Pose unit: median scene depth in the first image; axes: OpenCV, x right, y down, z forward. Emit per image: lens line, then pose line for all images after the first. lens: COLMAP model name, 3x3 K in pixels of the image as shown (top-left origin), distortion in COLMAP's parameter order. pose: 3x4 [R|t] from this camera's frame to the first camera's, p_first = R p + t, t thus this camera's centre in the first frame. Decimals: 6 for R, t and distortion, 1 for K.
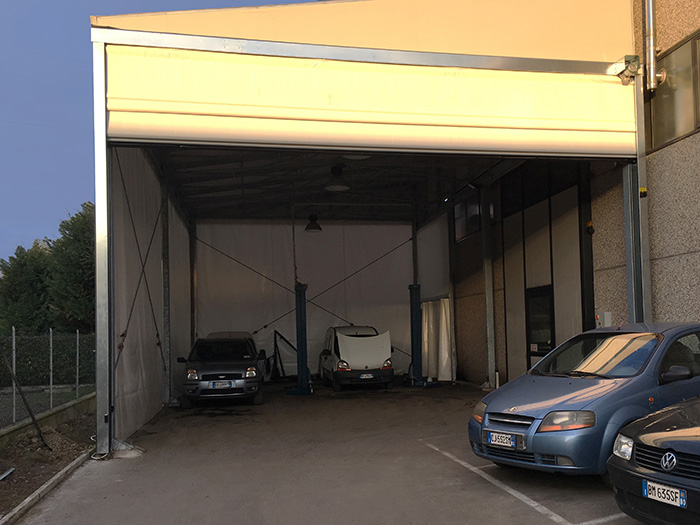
lens RADIAL K [[767.4, 0, 350.0], [0, 767.4, 264.8], [0, 0, 1]] dist [-0.030215, 0.000000]
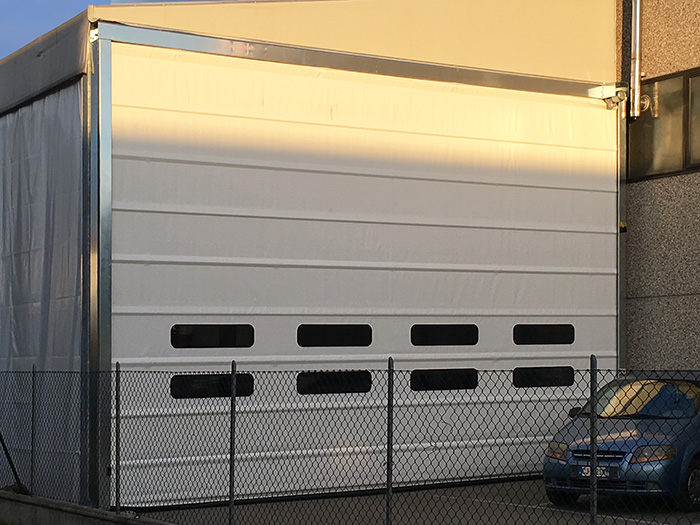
lens RADIAL K [[1345.0, 0, 349.9], [0, 1345.0, 262.5], [0, 0, 1]] dist [-0.088131, 0.000000]
pose [[0.948647, 0.036306, 0.314245, -0.444989], [-0.040515, 0.999155, 0.006869, -0.049671], [-0.313731, -0.019247, 0.949317, -0.449757]]
